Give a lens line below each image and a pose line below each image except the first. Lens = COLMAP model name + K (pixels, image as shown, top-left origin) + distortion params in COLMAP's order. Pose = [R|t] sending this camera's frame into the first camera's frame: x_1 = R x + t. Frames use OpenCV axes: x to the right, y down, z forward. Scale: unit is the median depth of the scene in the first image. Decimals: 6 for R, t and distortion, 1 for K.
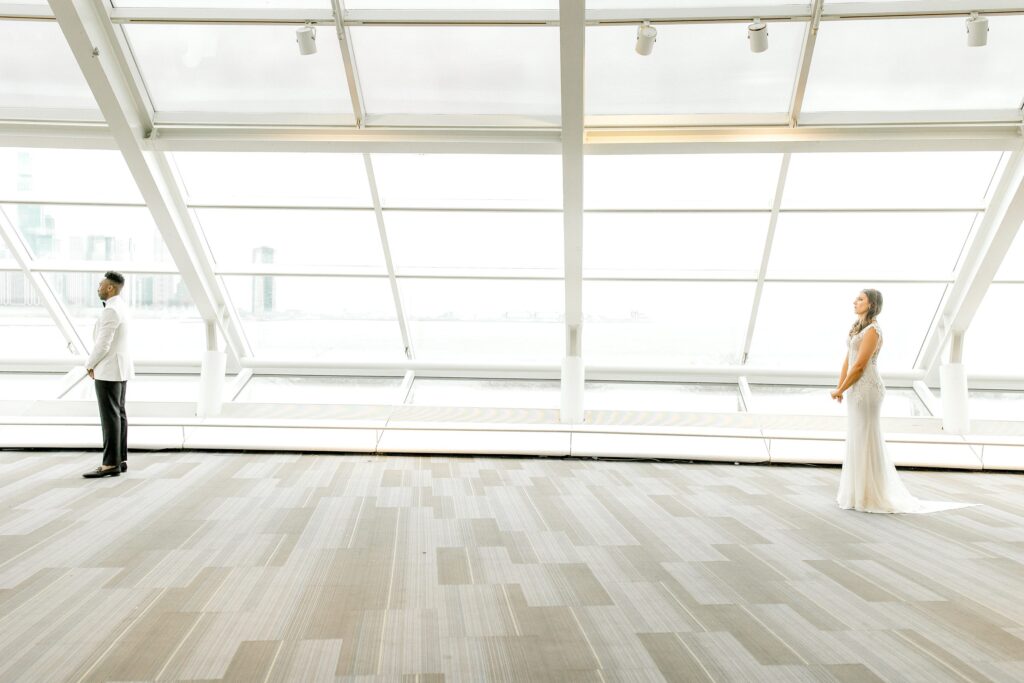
lens RADIAL K [[945.2, 0, 483.0], [0, 945.2, 342.2], [0, 0, 1]] dist [-0.007629, -0.001932]
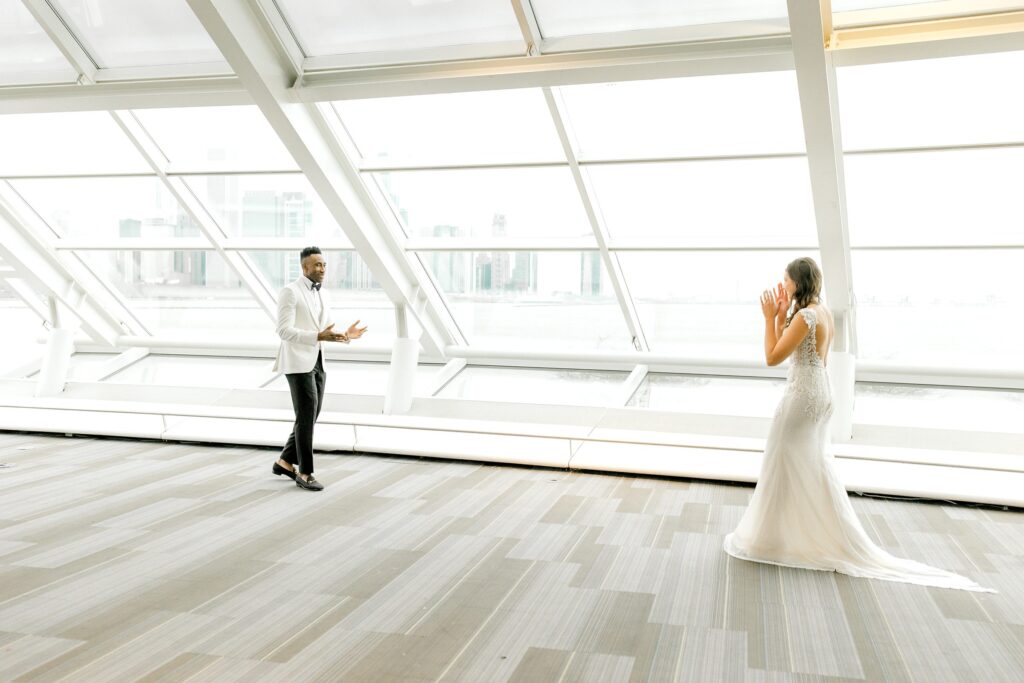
lens RADIAL K [[933.8, 0, 515.3], [0, 933.8, 333.7], [0, 0, 1]] dist [0.002776, -0.008727]
pose [[0.951424, 0.011472, -0.307668, 0.086254], [-0.008845, 0.999912, 0.009931, -0.004954], [0.307755, -0.006728, 0.951442, 0.234704]]
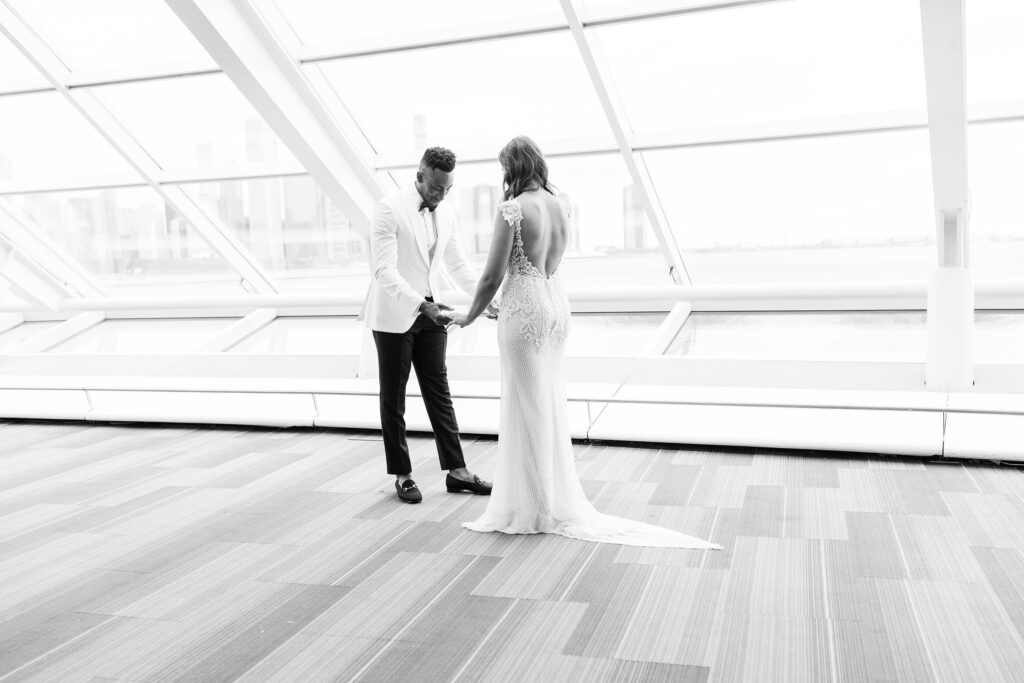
lens RADIAL K [[933.8, 0, 515.3], [0, 933.8, 333.7], [0, 0, 1]] dist [0.002776, -0.008727]
pose [[0.934943, -0.016615, -0.354408, 0.055159], [0.037945, 0.997856, 0.053320, 0.016094], [0.352762, -0.063299, 0.933570, 0.436908]]
